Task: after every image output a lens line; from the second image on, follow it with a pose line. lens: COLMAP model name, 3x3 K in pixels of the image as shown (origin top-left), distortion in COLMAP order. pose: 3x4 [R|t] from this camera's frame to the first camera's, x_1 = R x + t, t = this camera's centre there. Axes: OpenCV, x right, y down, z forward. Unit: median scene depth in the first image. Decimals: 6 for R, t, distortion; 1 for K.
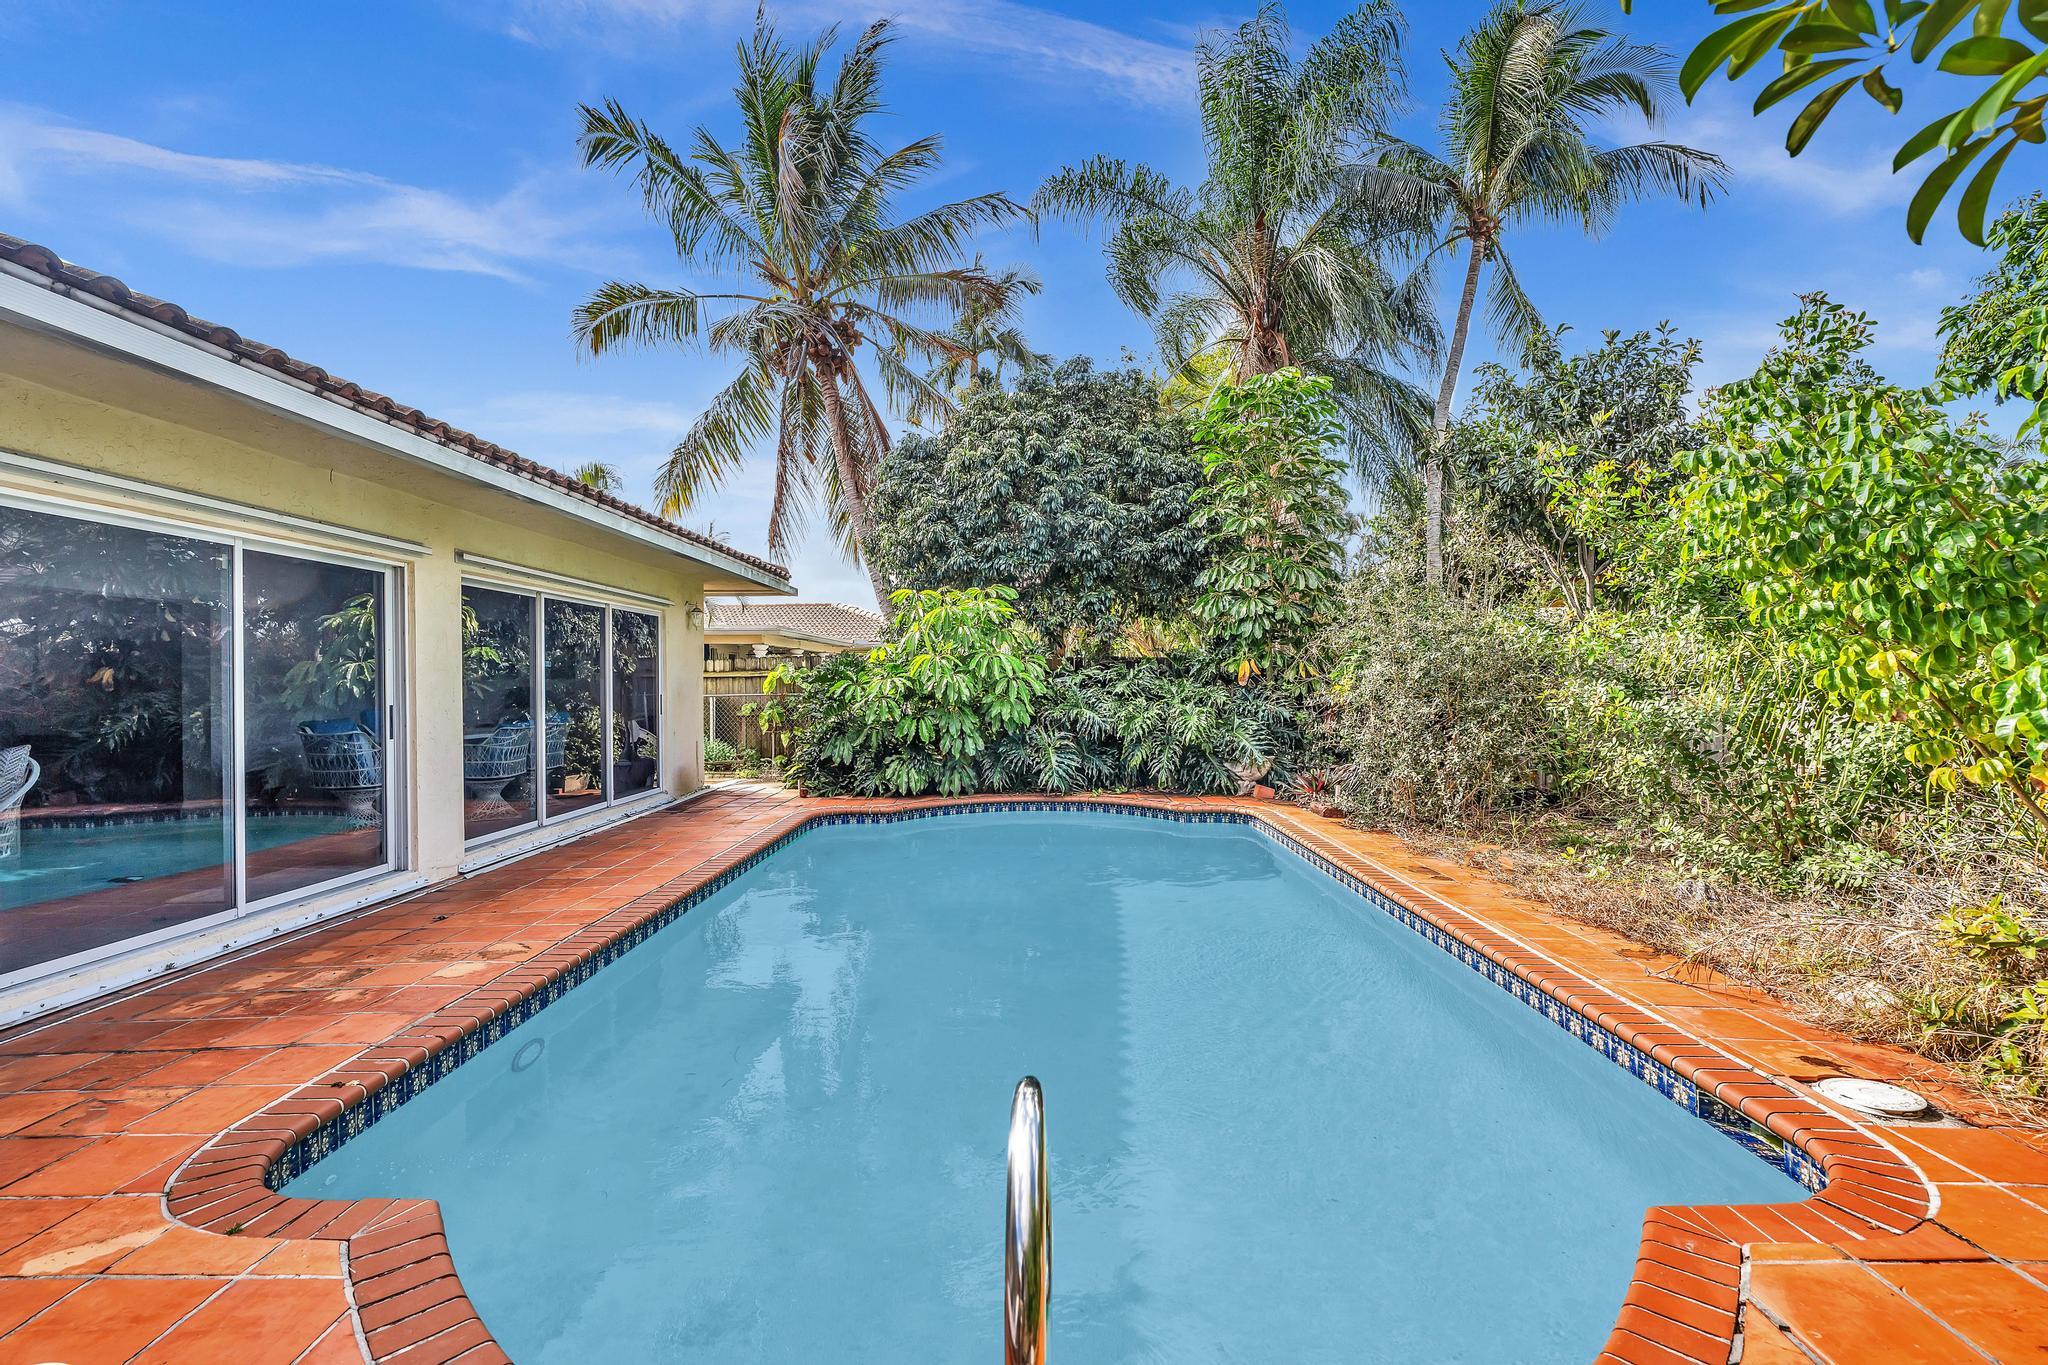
lens RADIAL K [[922.4, 0, 1026.0], [0, 922.4, 678.3], [0, 0, 1]] dist [0.000089, 0.000212]
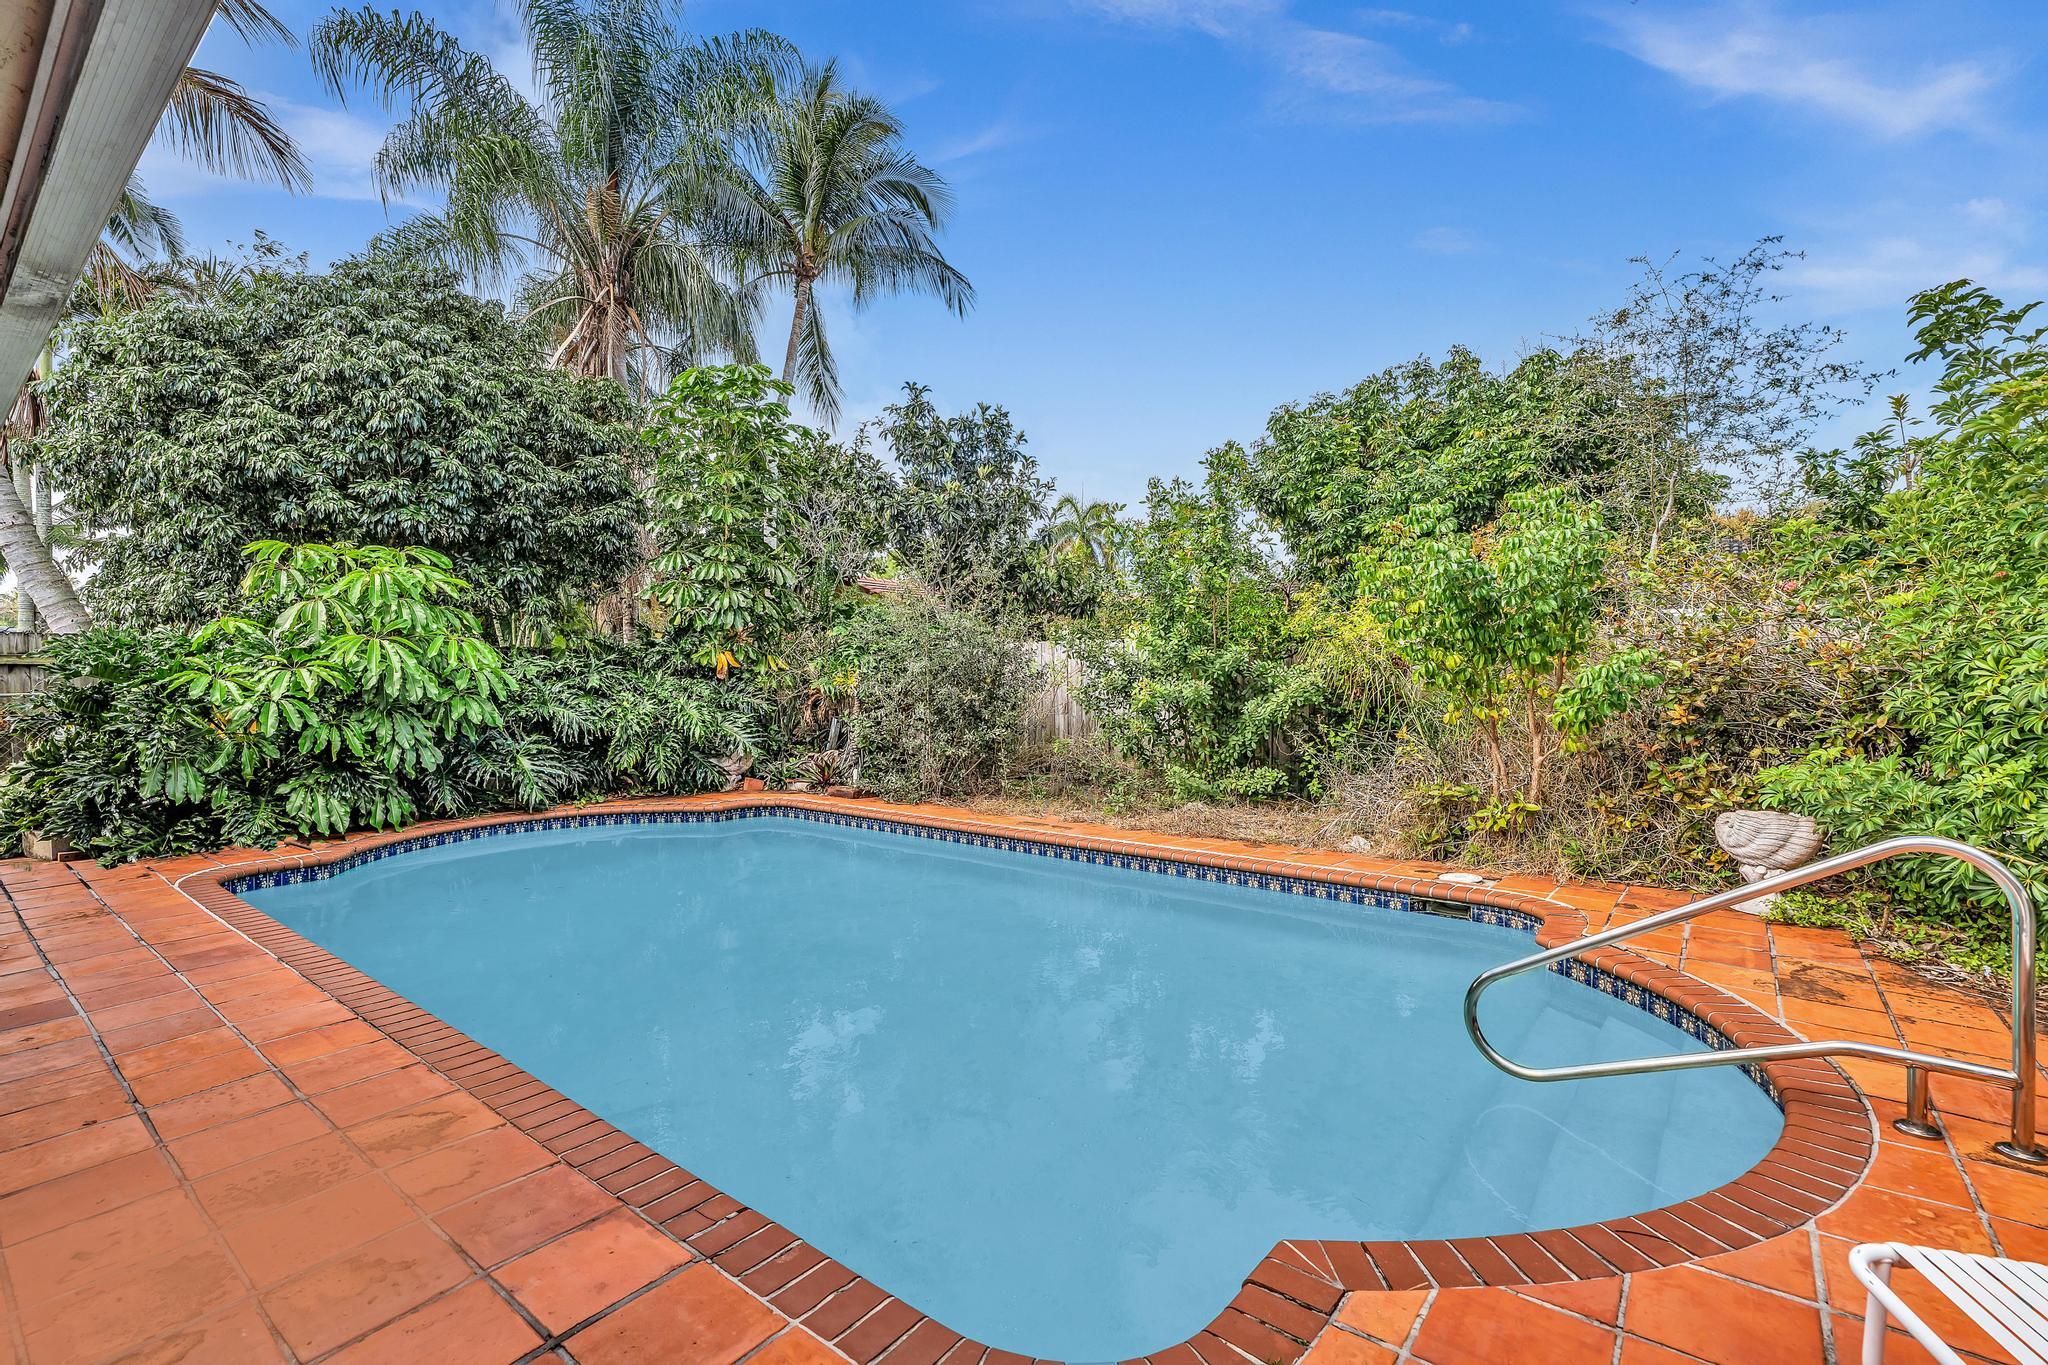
lens RADIAL K [[922.4, 0, 1023.4], [0, 922.4, 686.0], [0, 0, 1]] dist [0.000089, 0.000212]
pose [[0.627658, -0.010825, 0.778414, -0.333357], [-0.001245, 0.999888, 0.014909, 0.001065], [-0.778488, -0.010326, 0.627574, 0.140817]]
